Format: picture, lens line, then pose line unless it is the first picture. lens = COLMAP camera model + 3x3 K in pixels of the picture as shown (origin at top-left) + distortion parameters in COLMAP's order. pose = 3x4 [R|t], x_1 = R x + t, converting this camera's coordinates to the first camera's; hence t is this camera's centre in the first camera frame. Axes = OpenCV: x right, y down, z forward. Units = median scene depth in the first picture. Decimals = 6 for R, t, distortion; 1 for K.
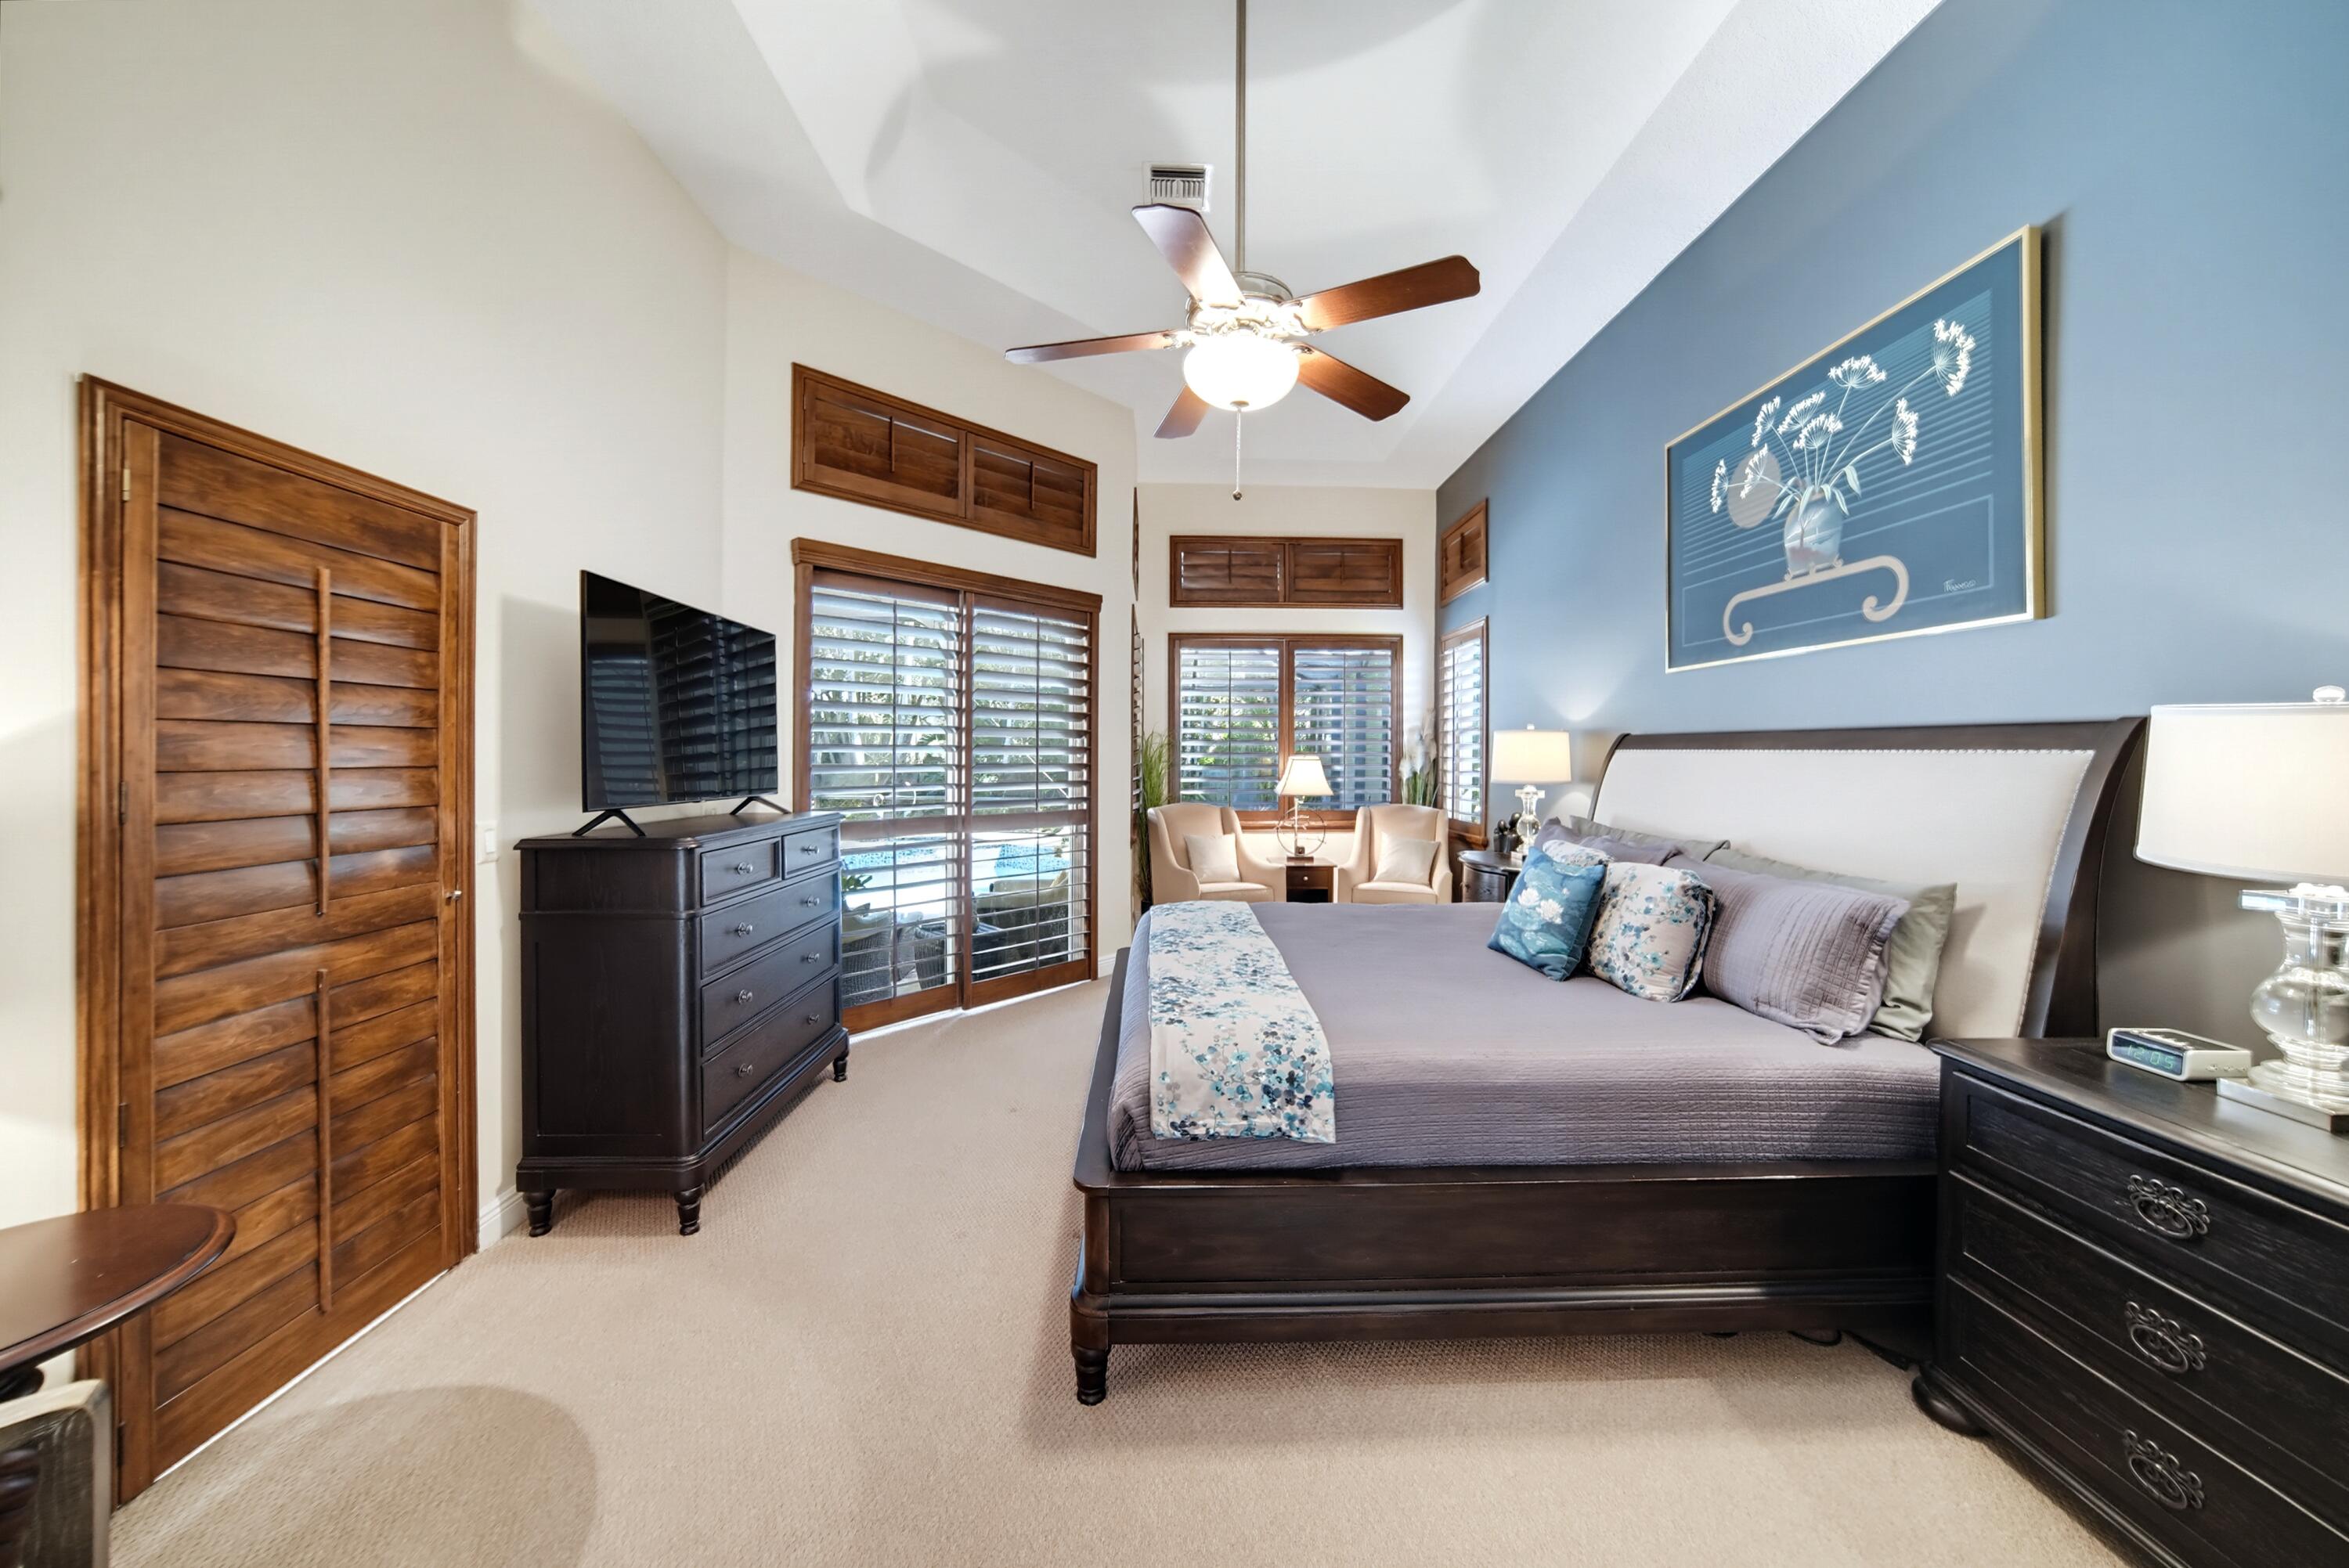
lens RADIAL K [[819.7, 0, 1188.3], [0, 819.7, 746.7], [0, 0, 1]] dist [-0.030183, 0.008516]
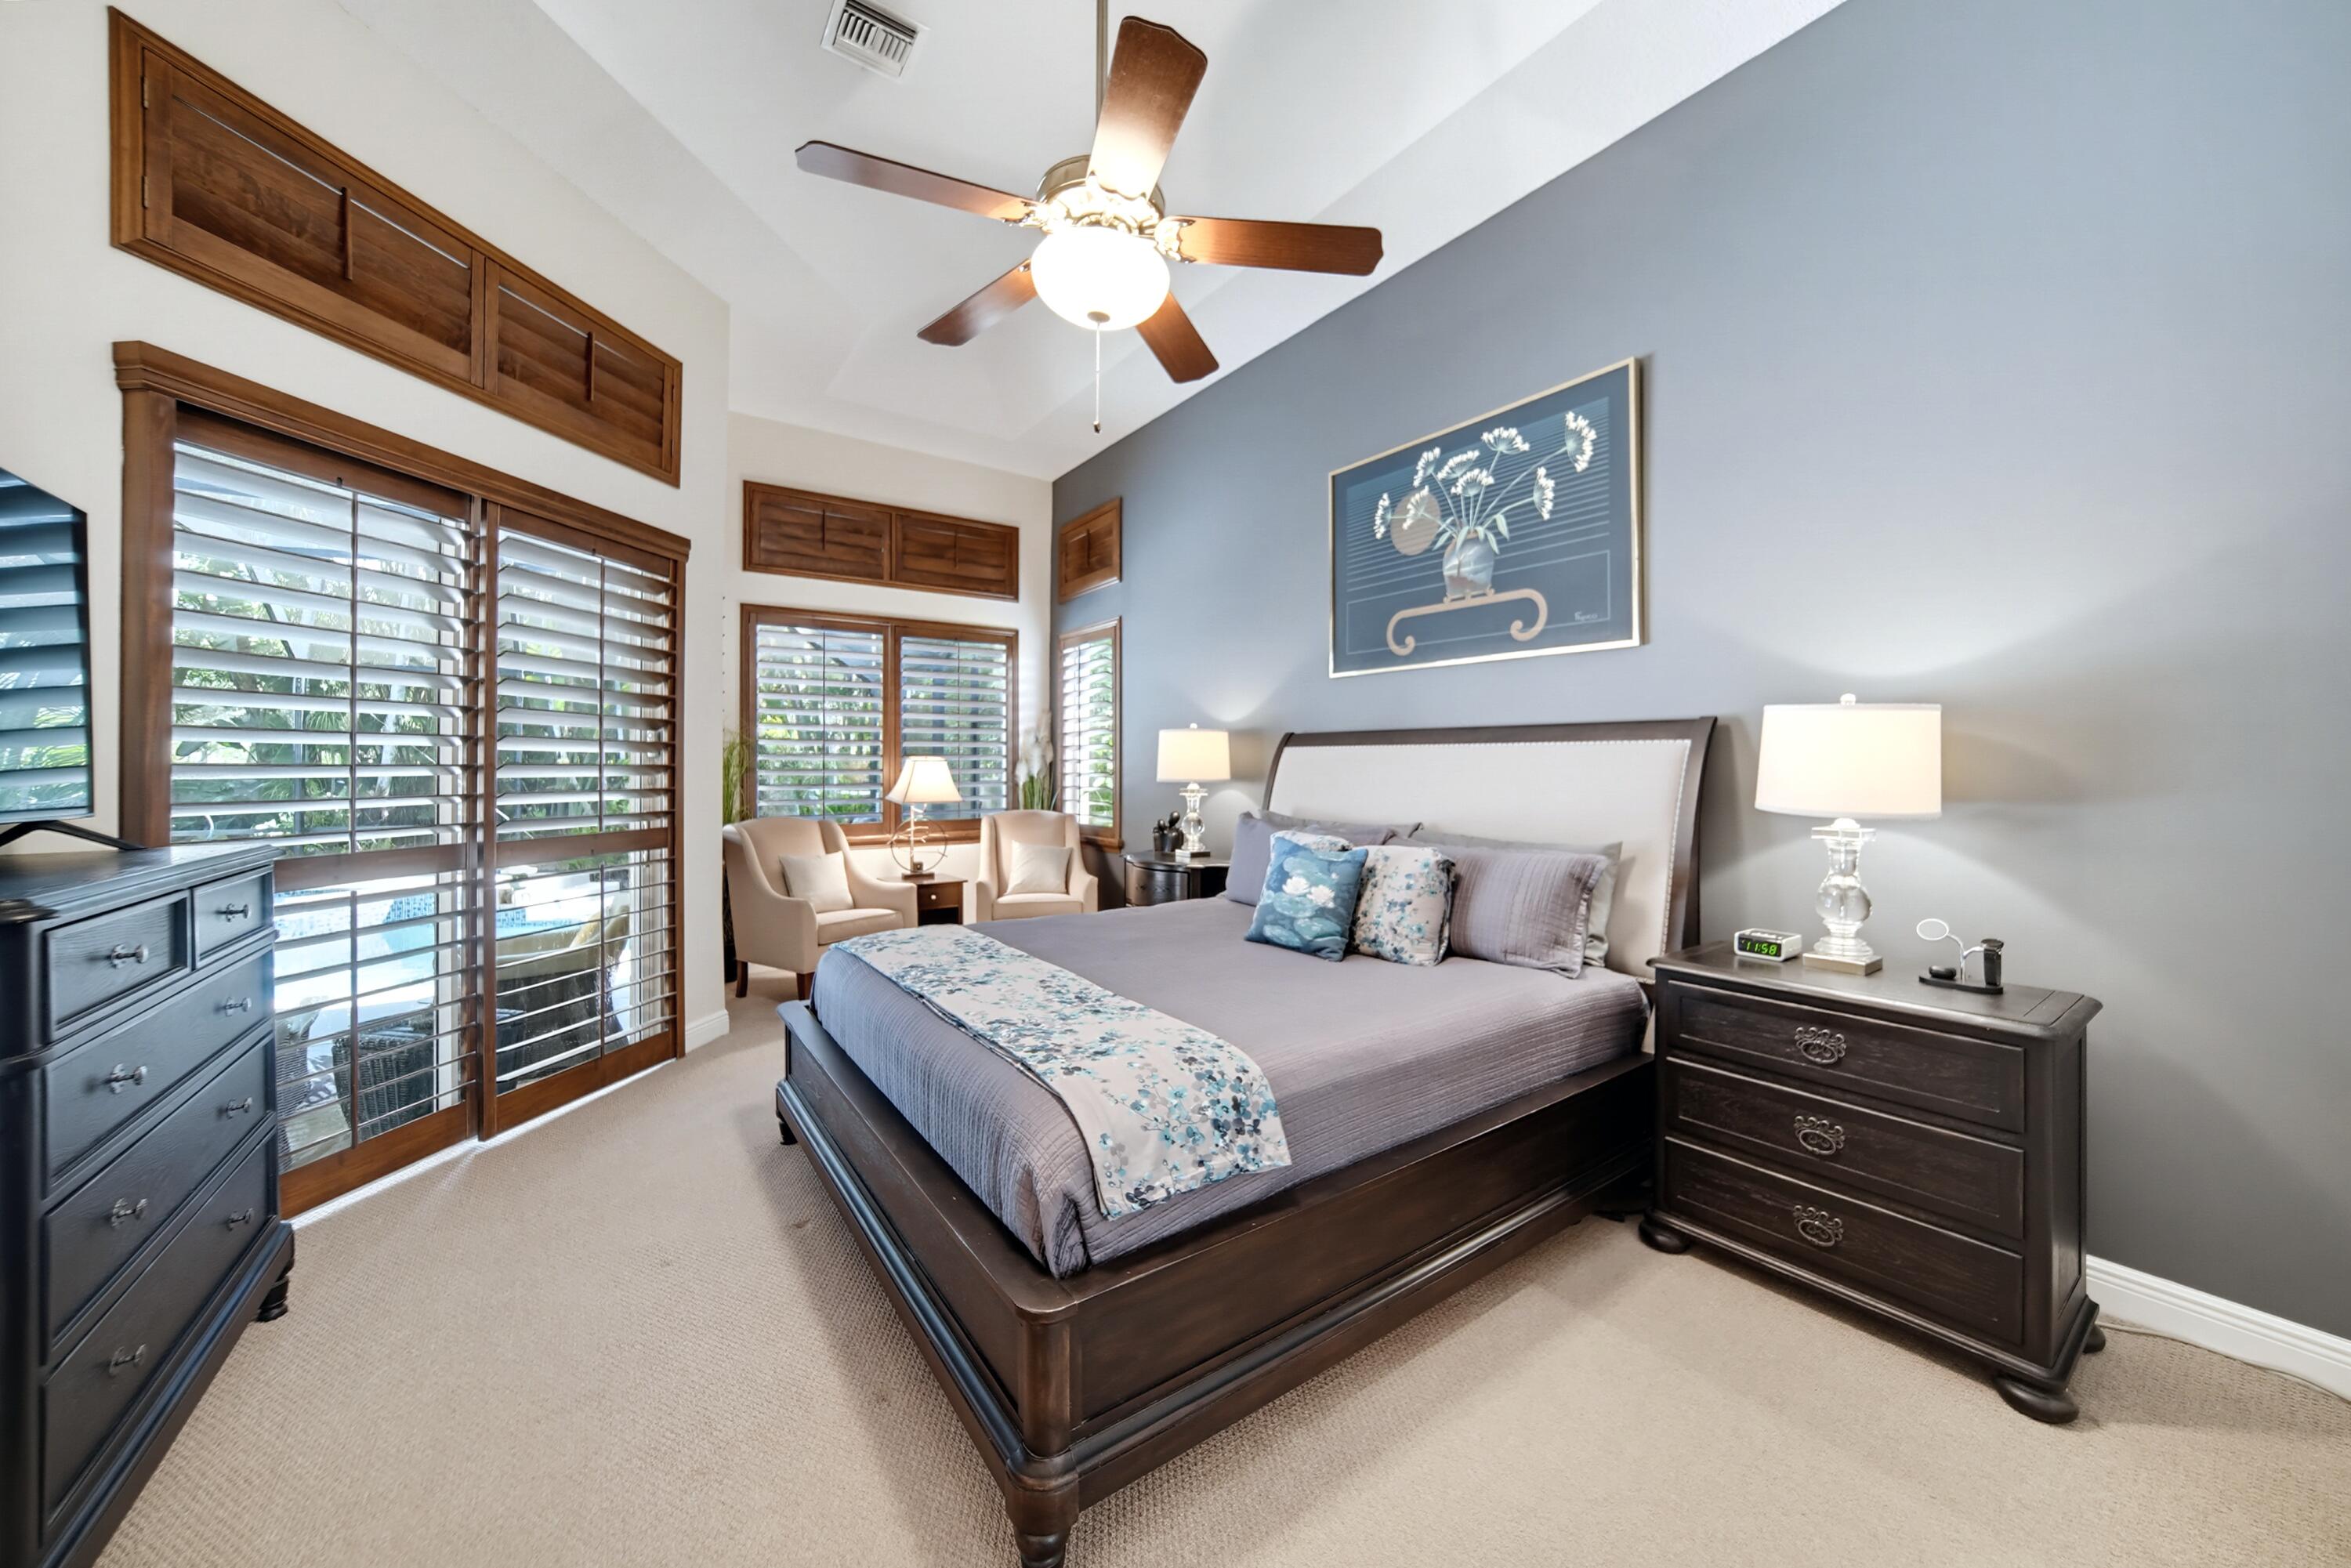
lens RADIAL K [[854.0, 0, 1215.2], [0, 854.0, 751.6], [0, 0, 1]] dist [-0.038172, 0.013668]
pose [[0.819829, 0.004828, 0.572588, -0.253708], [-0.000556, 0.999971, -0.007635, 0.023446], [-0.572608, 0.005941, 0.819808, 0.166870]]
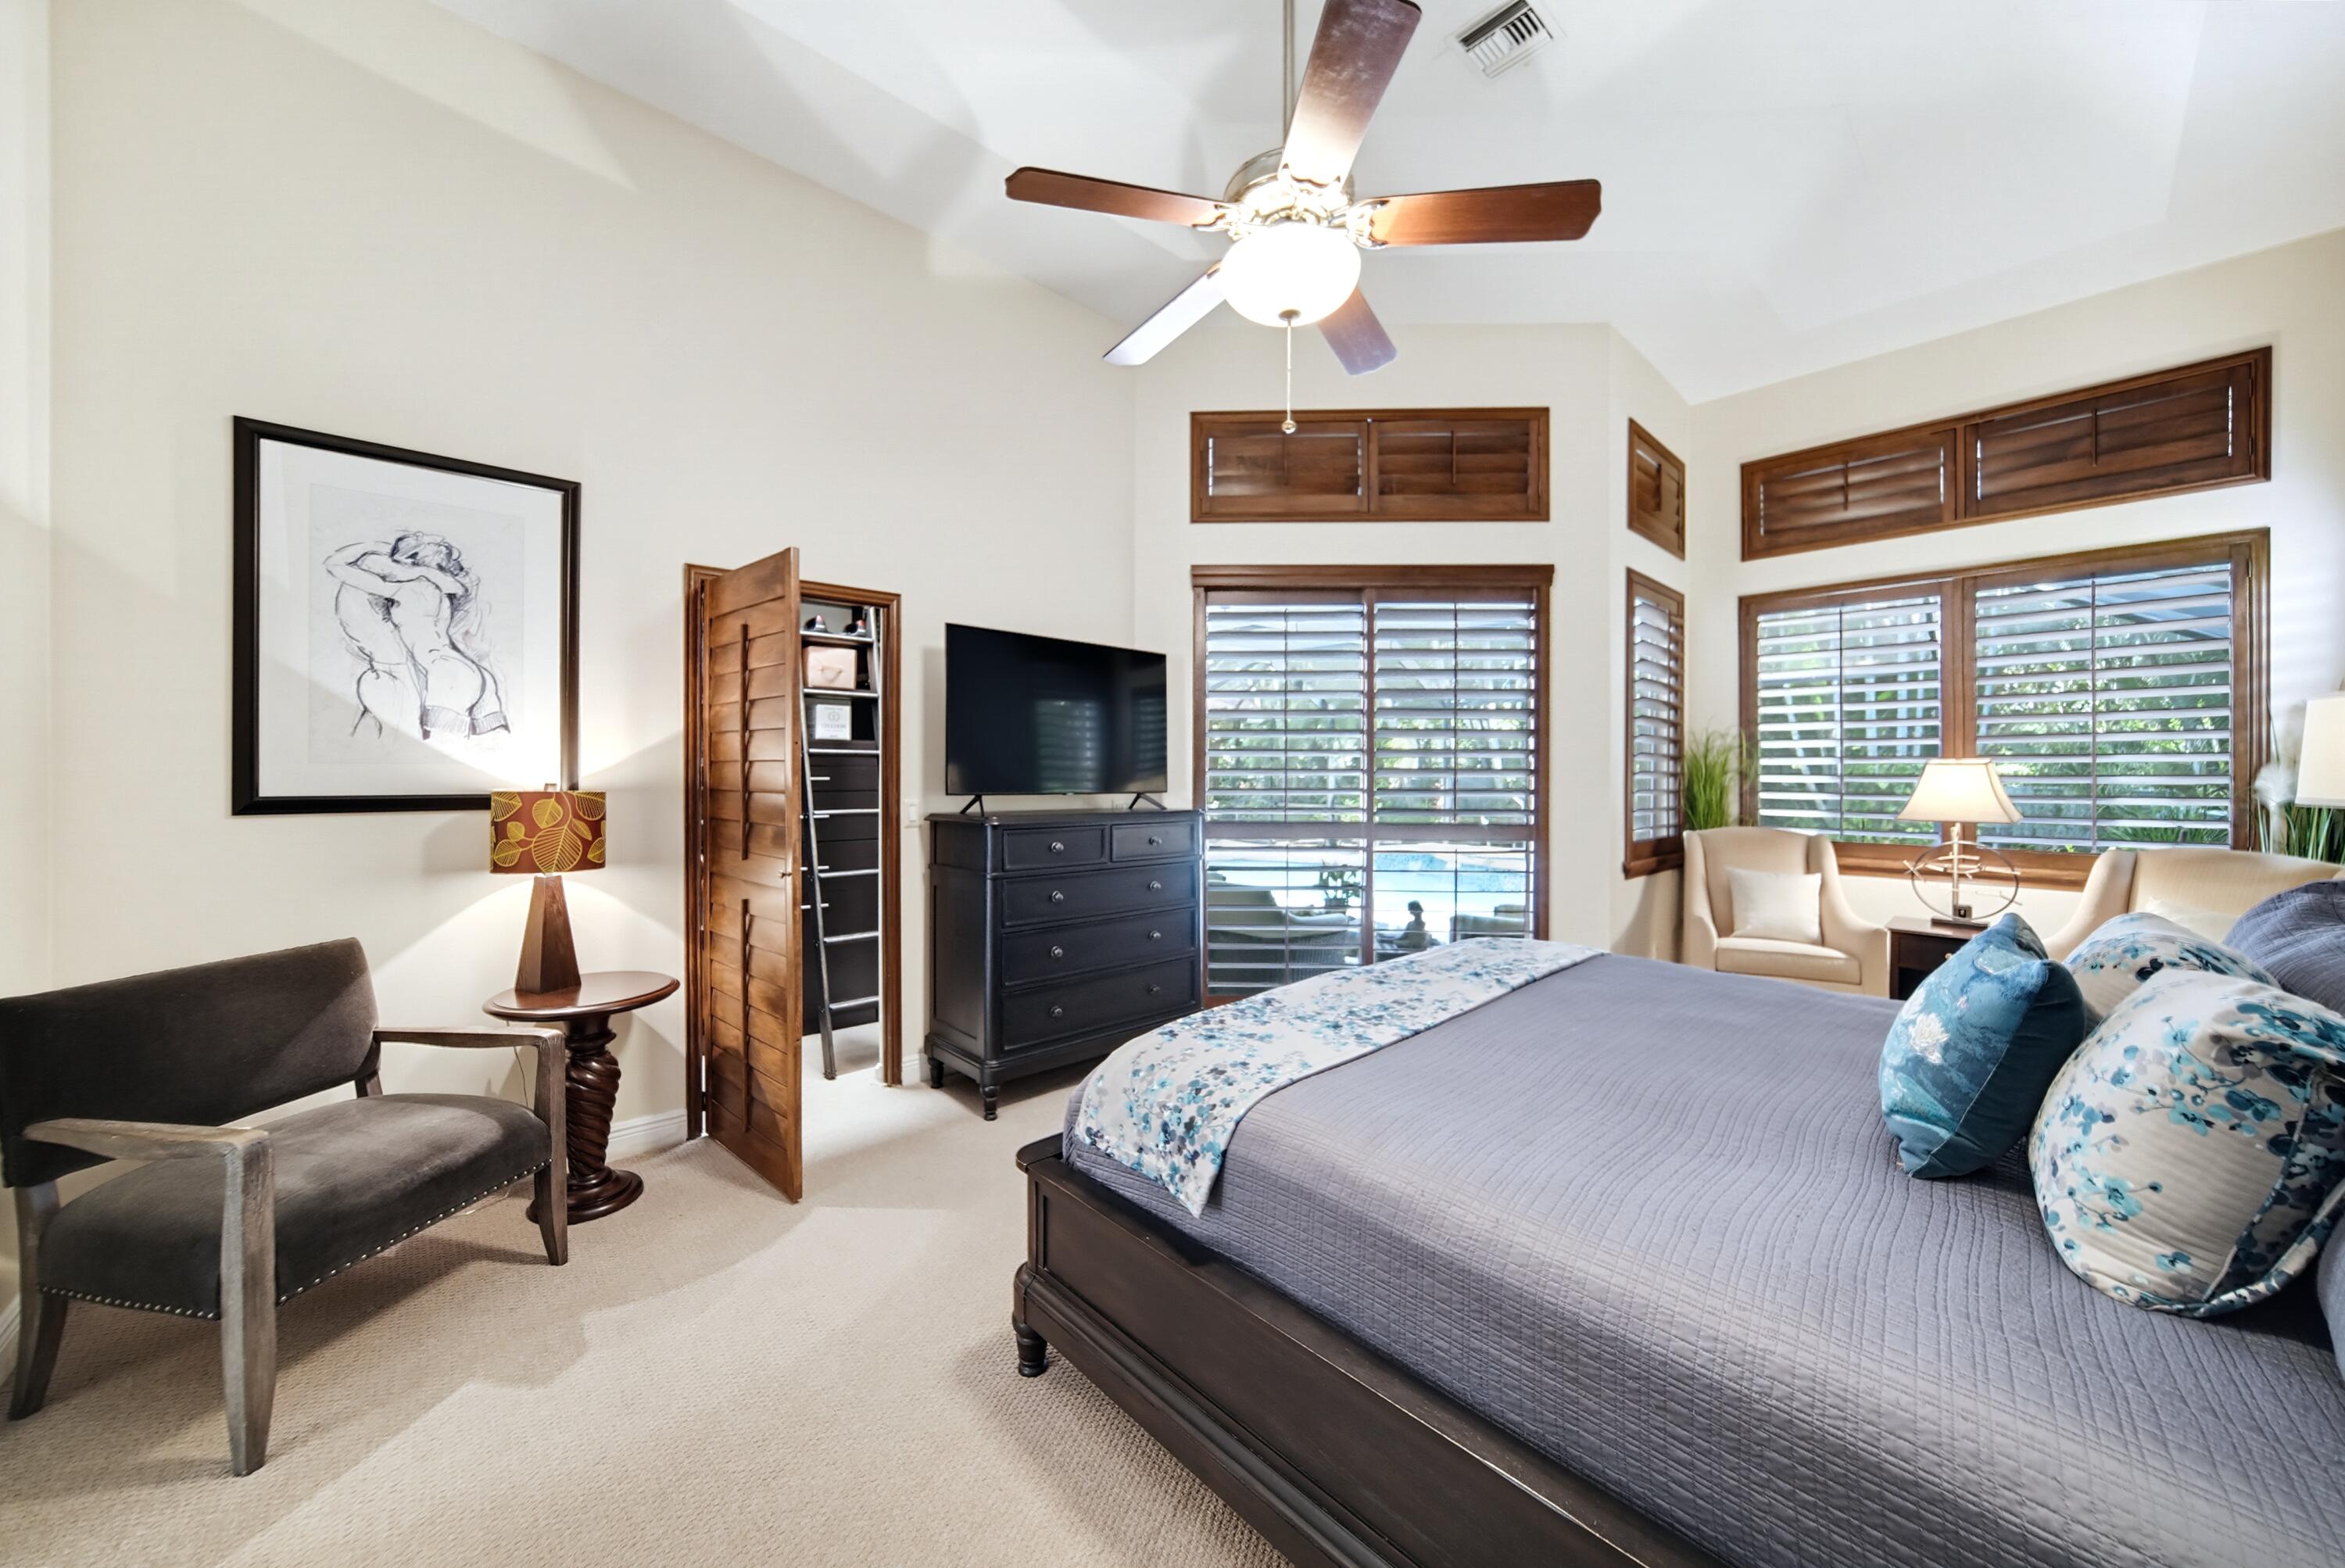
lens RADIAL K [[838.7, 0, 1163.8], [0, 838.7, 768.6], [0, 0, 1]] dist [-0.032660, 0.012416]
pose [[0.645665, -0.003665, -0.763612, 0.466932], [0.006484, 0.999979, 0.000683, 0.027878], [0.763593, -0.005392, 0.645675, 0.269103]]
